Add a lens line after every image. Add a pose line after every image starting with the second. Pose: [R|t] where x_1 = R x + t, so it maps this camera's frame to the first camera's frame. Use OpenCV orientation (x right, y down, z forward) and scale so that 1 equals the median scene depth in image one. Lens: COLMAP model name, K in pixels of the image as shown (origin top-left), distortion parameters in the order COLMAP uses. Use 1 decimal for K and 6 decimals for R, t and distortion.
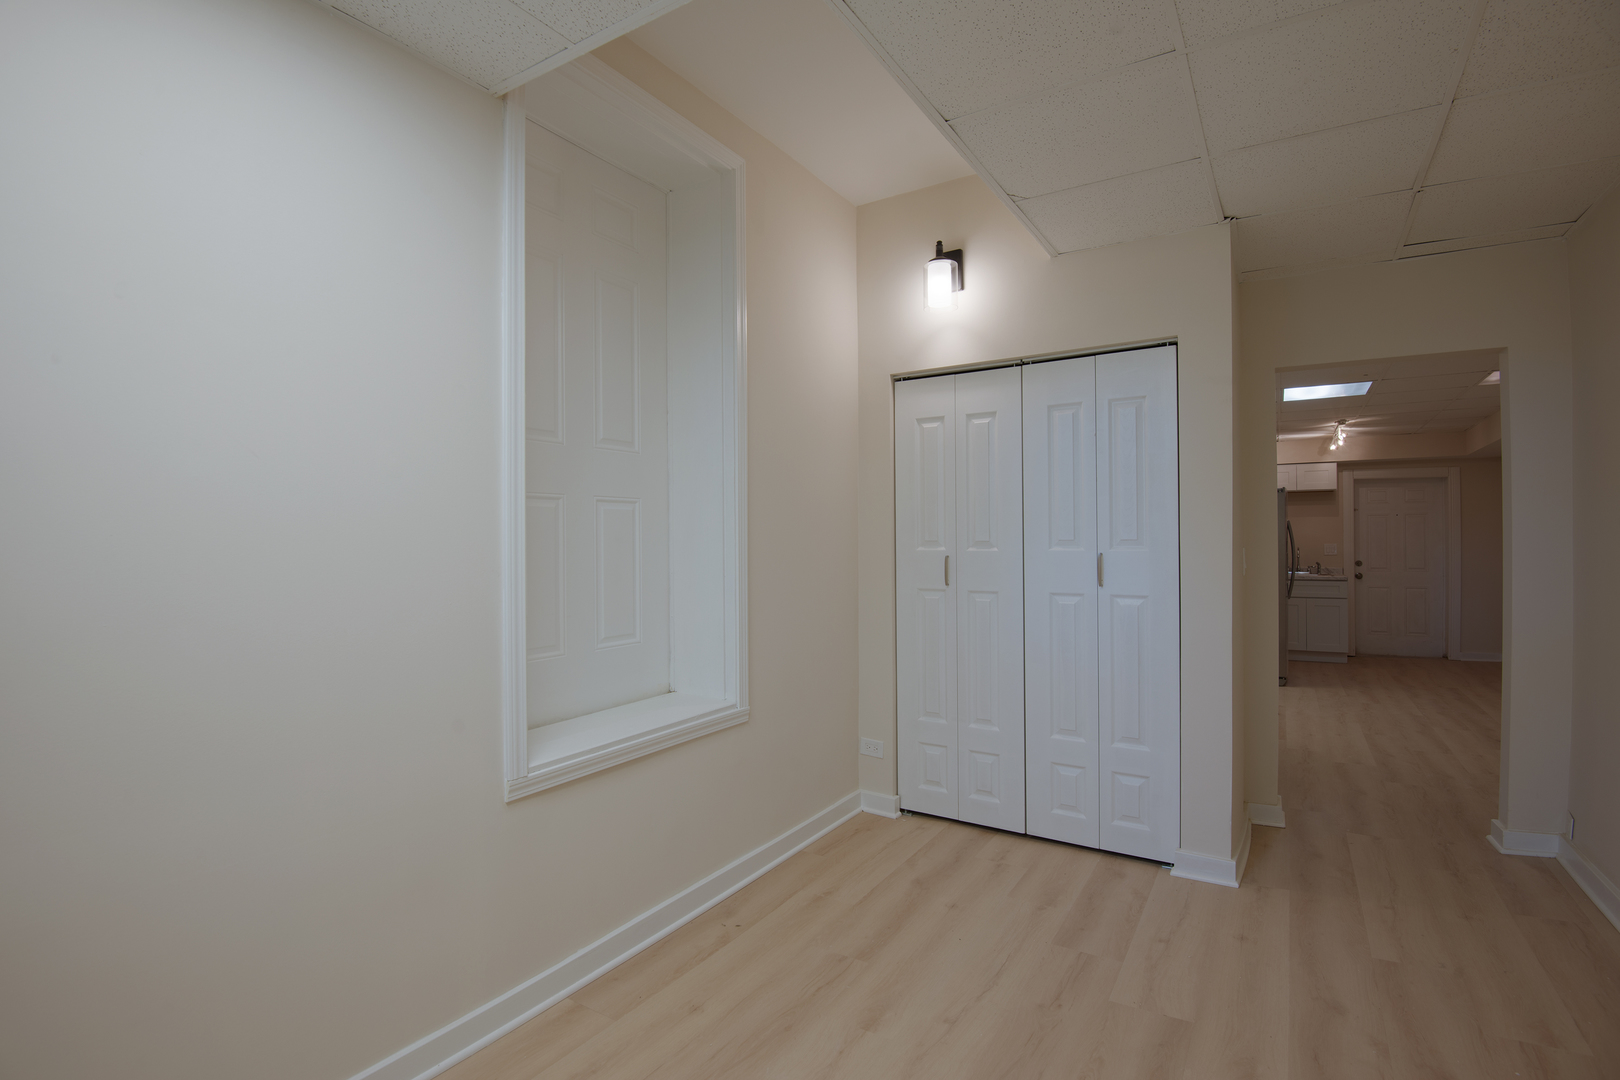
lens RADIAL K [[752.7, 0, 810.0], [0, 752.7, 540.0], [0, 0, 1]] dist [-0.012910, -0.023350]
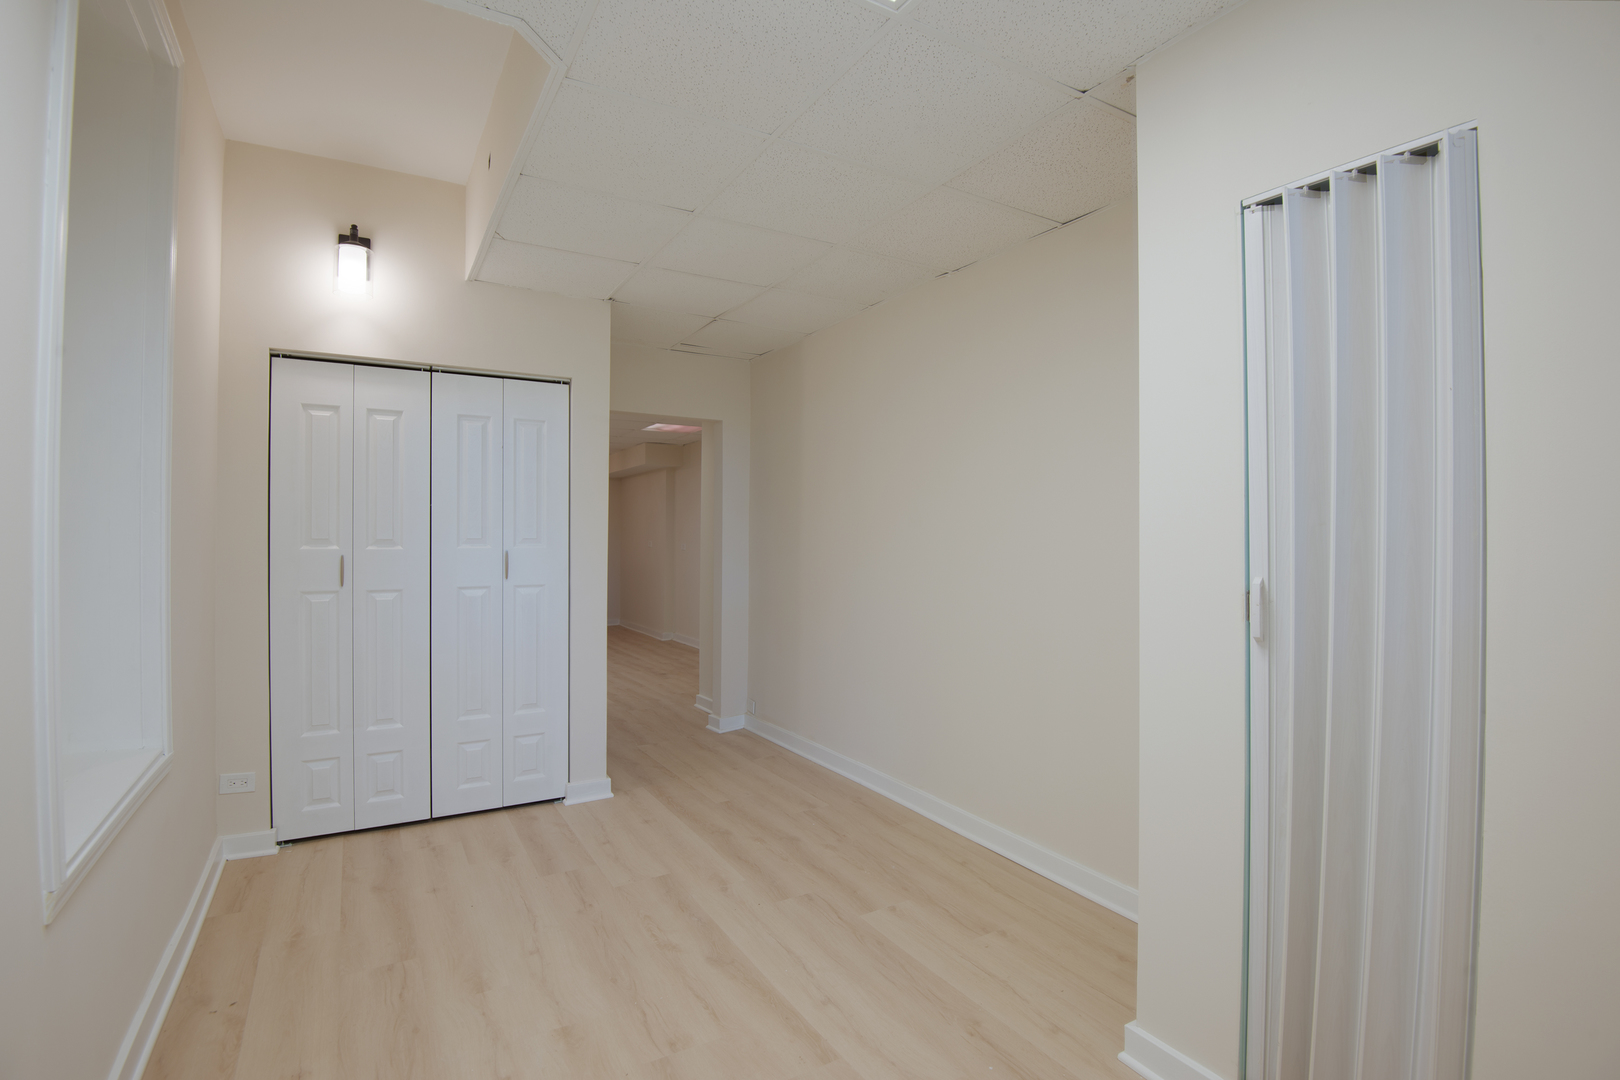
lens RADIAL K [[752.7, 0, 810.0], [0, 752.7, 540.0], [0, 0, 1]] dist [-0.012910, -0.023350]
pose [[0.452973, 0.000718, 0.891524, -0.424304], [-0.004236, 0.999990, 0.001346, -0.001480], [-0.891514, -0.004386, 0.452972, 0.057609]]
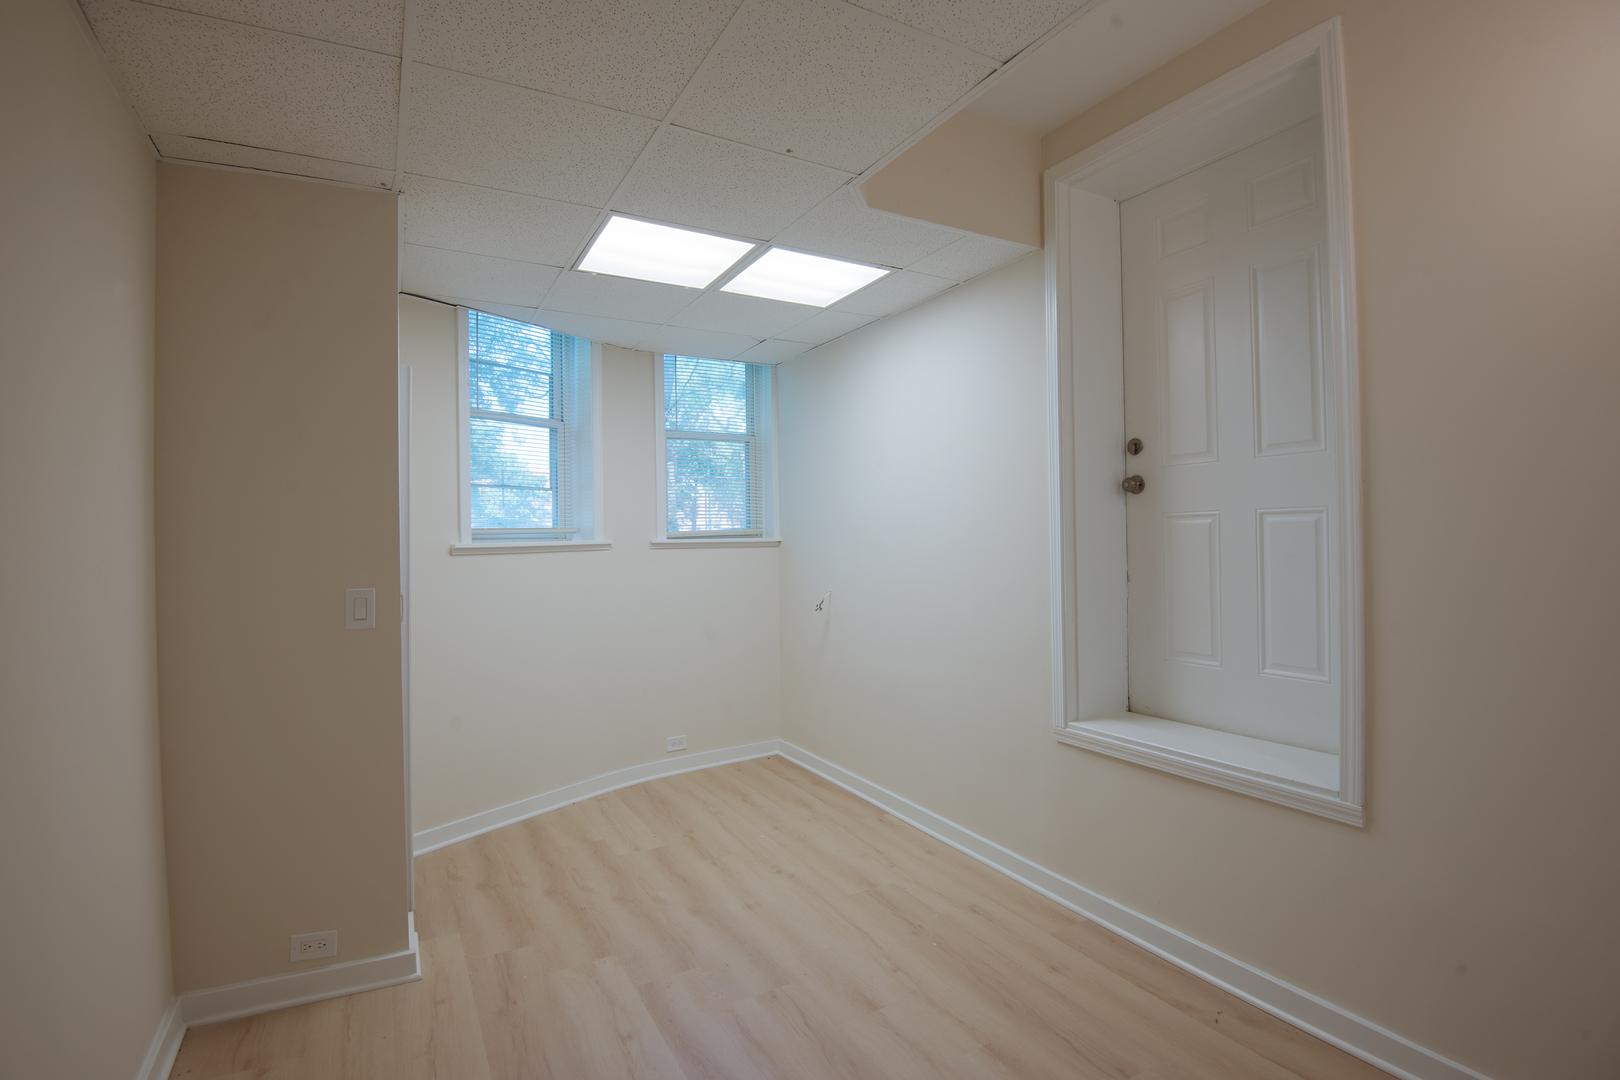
lens RADIAL K [[752.7, 0, 810.0], [0, 752.7, 540.0], [0, 0, 1]] dist [-0.012910, -0.023350]
pose [[-0.476217, 0.011636, -0.879251, 0.686116], [0.018219, 0.999828, 0.003364, -0.028839], [0.879139, -0.014417, -0.476347, 0.816666]]
